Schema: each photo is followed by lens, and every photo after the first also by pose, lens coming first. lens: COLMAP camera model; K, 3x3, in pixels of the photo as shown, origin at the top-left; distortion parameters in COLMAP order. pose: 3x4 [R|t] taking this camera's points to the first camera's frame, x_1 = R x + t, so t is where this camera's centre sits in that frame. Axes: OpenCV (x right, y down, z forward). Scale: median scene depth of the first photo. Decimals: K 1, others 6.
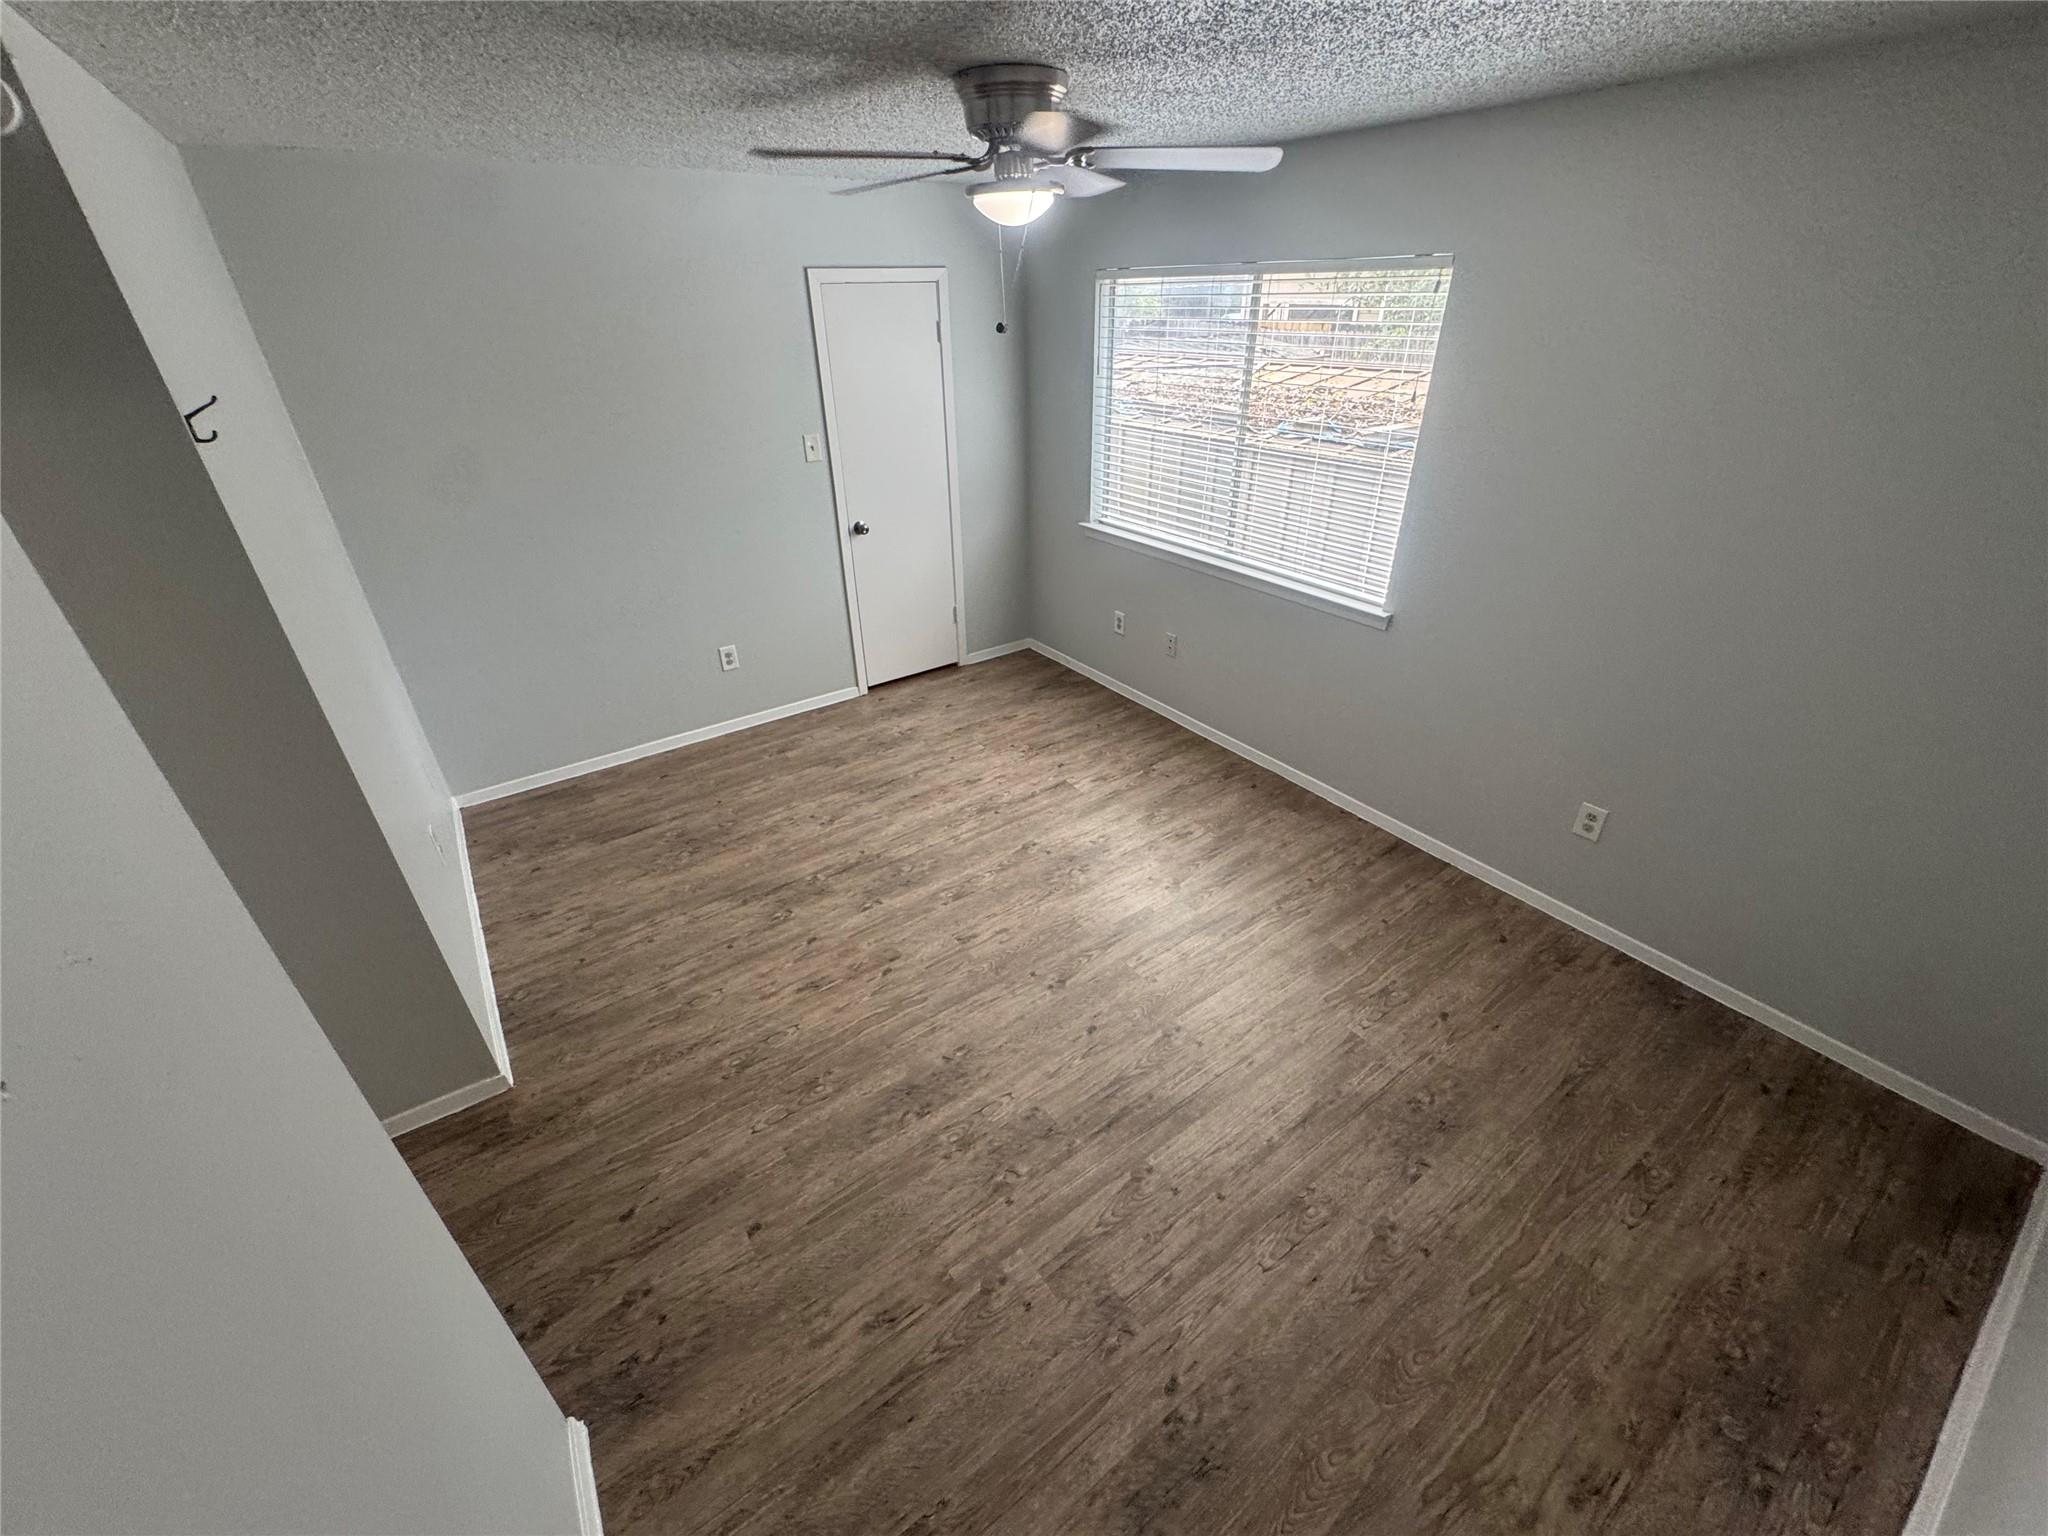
lens RADIAL K [[821.7, 0, 1024.2], [0, 821.7, 760.2], [0, 0, 1]] dist [-0.003562, 0.000172]
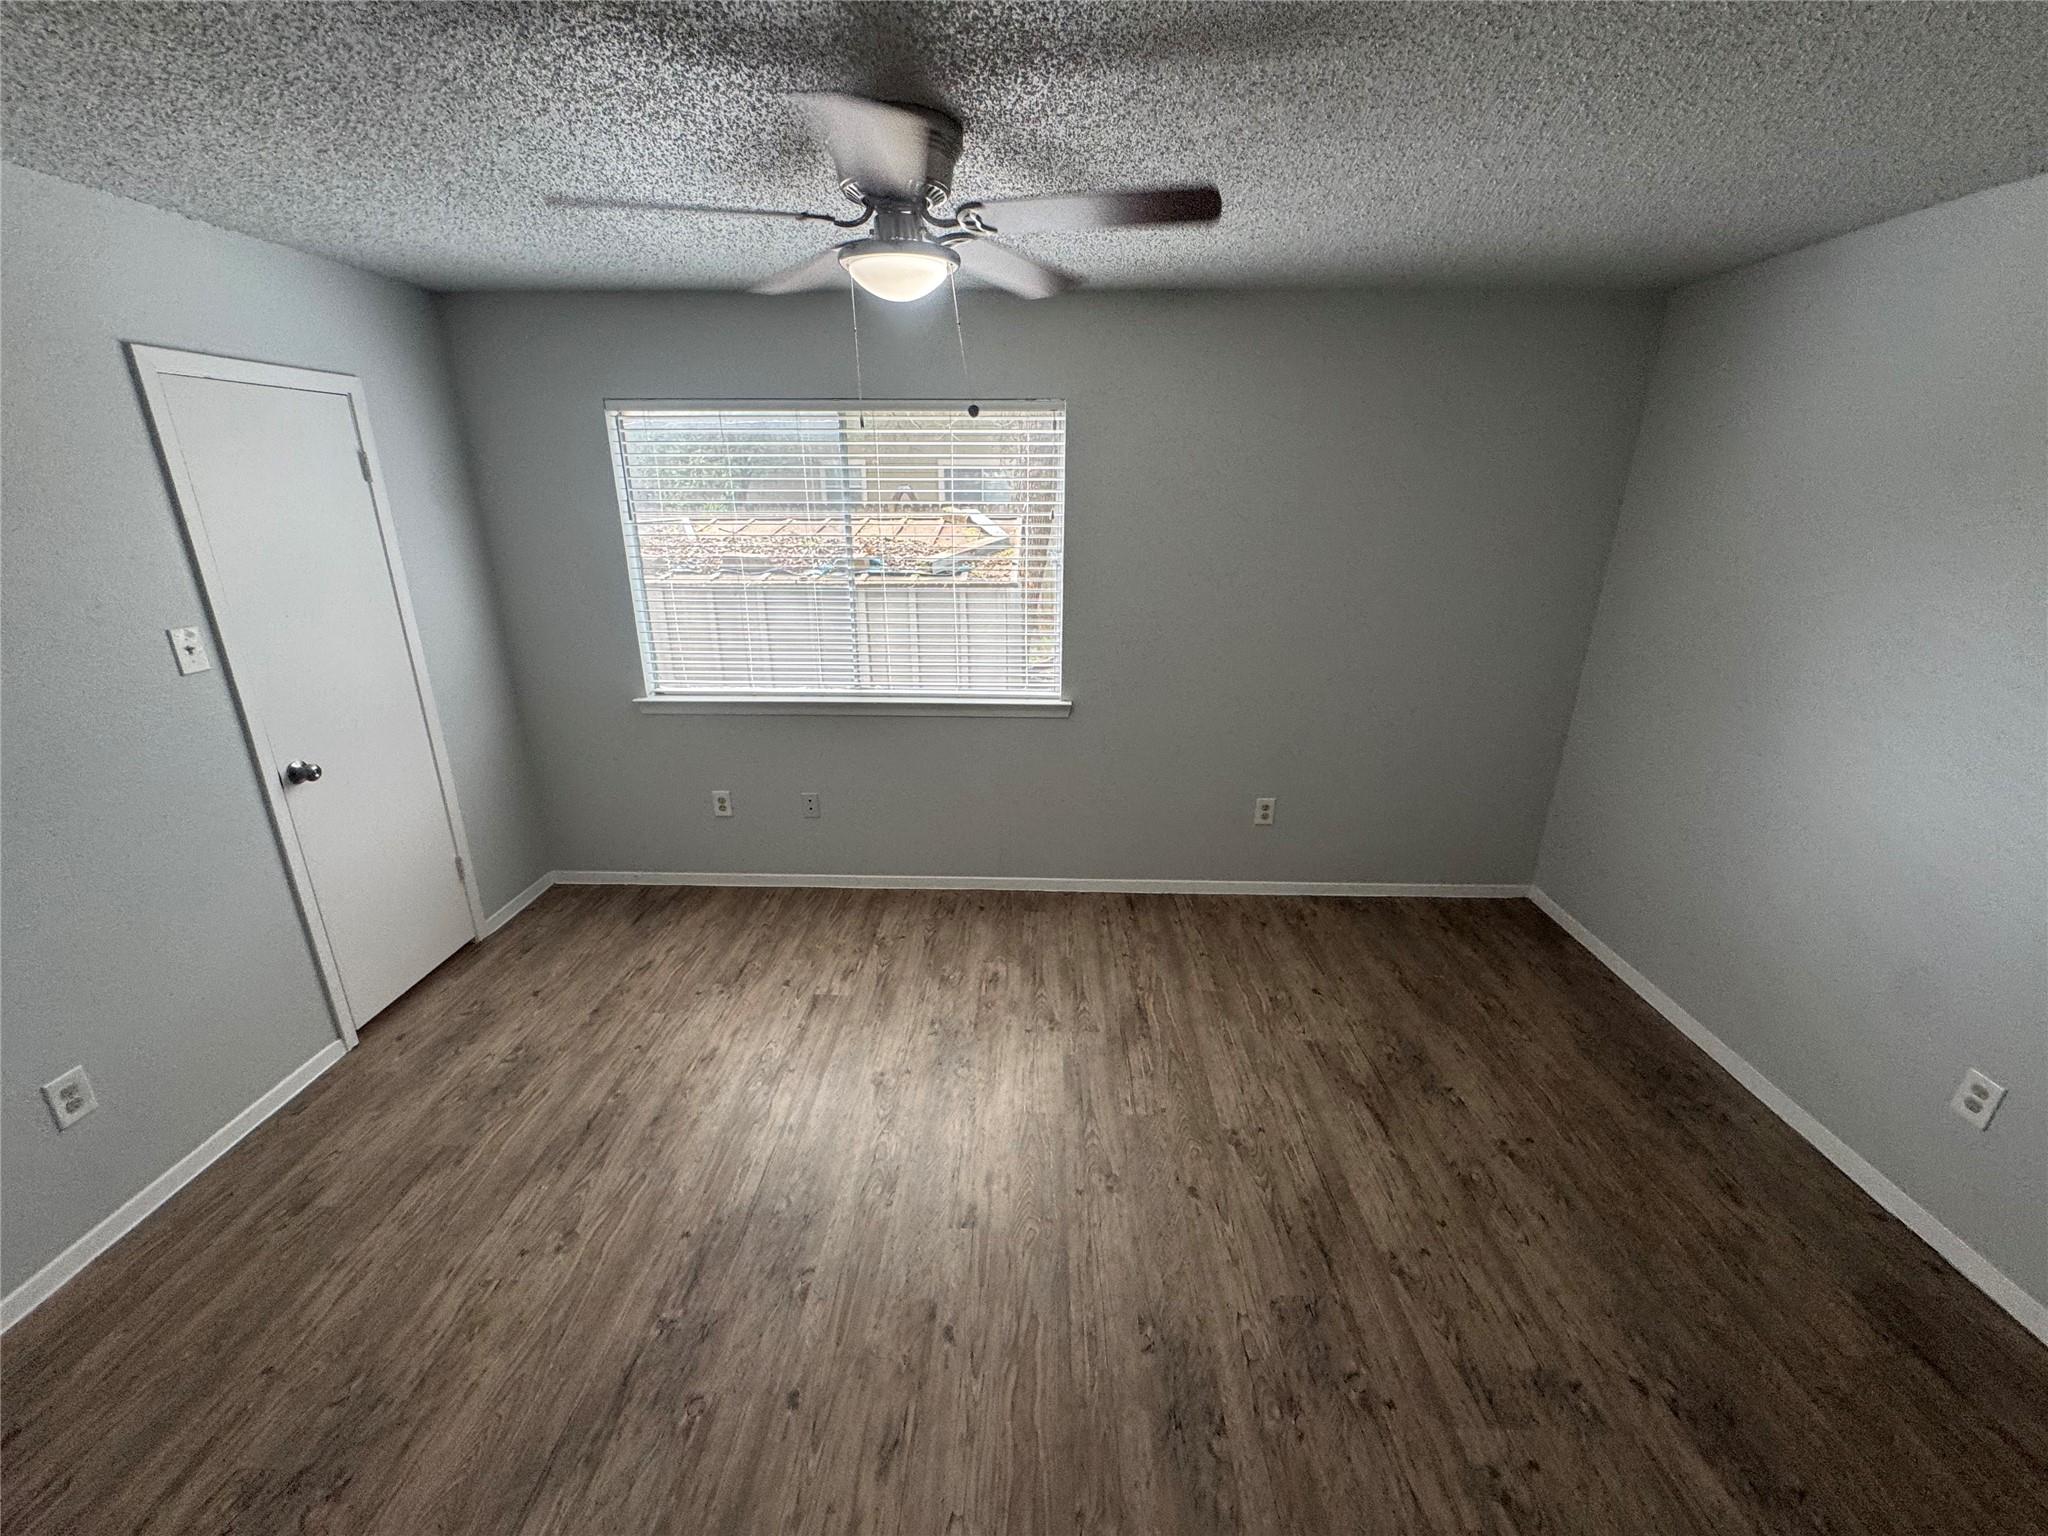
lens RADIAL K [[821.7, 0, 1025.9], [0, 821.7, 760.5], [0, 0, 1]] dist [-0.003562, 0.000172]
pose [[0.599677, -0.239451, 0.763577, -0.498292], [0.385950, 0.922416, -0.013845, -0.123592], [-0.701021, 0.303005, 0.645568, 0.386252]]
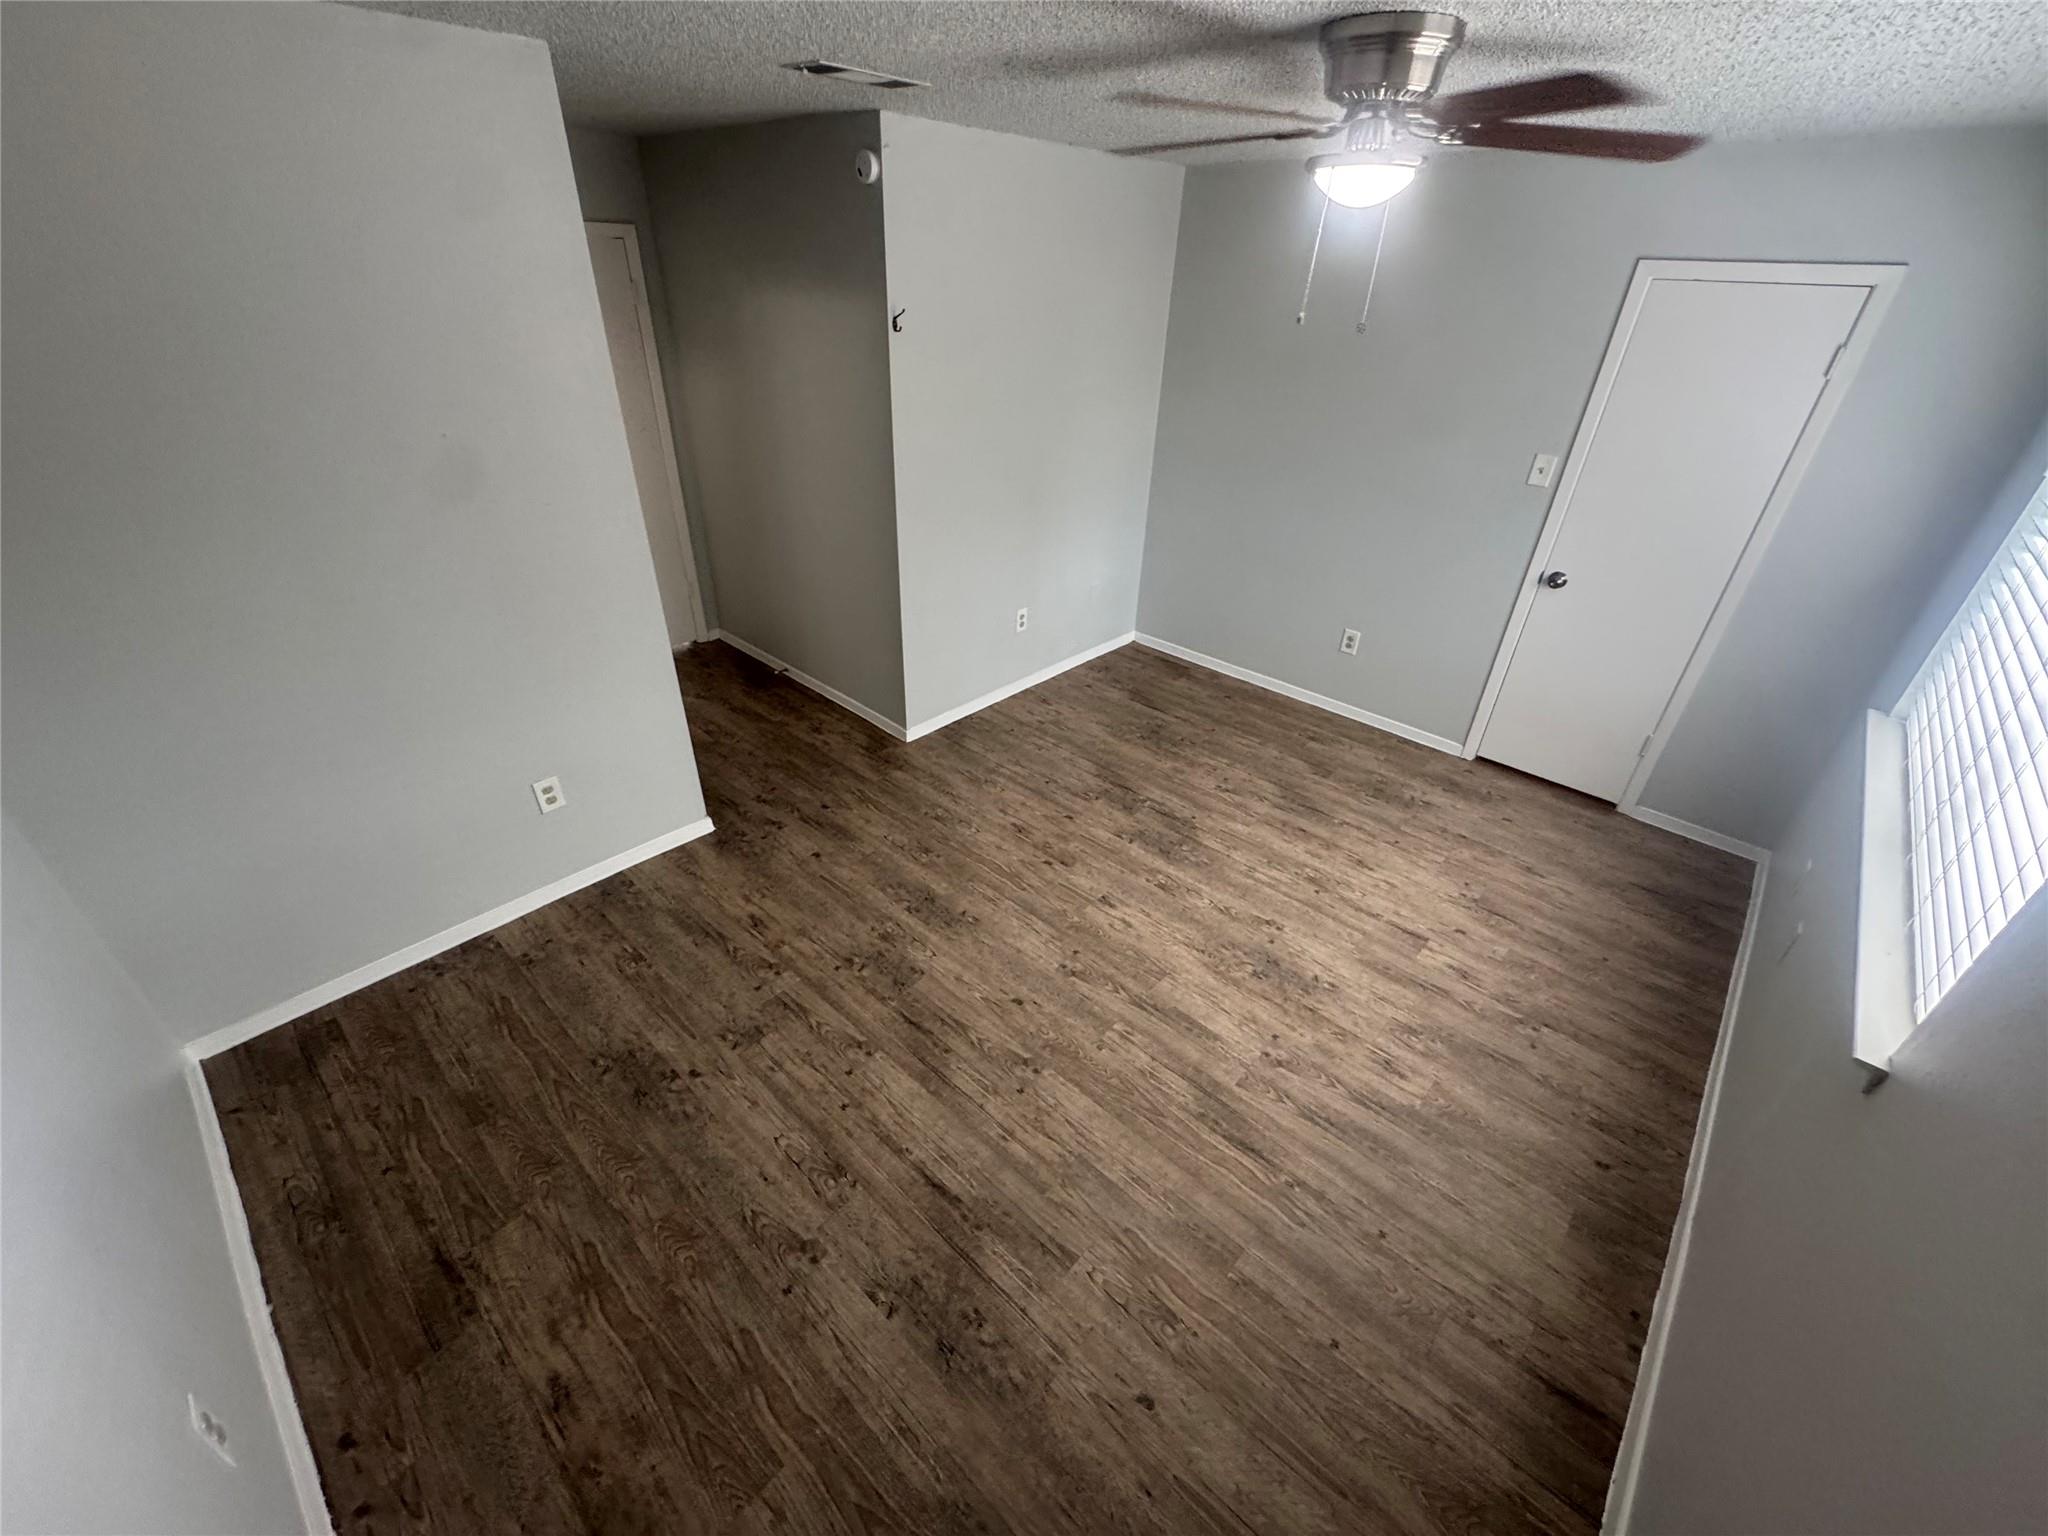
lens RADIAL K [[821.7, 0, 1031.6], [0, 821.7, 771.1], [0, 0, 1]] dist [-0.003562, 0.000172]
pose [[0.215460, 0.534658, -0.817140, 0.681088], [-0.516991, 0.772355, 0.369037, -0.249392], [0.828430, 0.342941, 0.442825, 0.407131]]
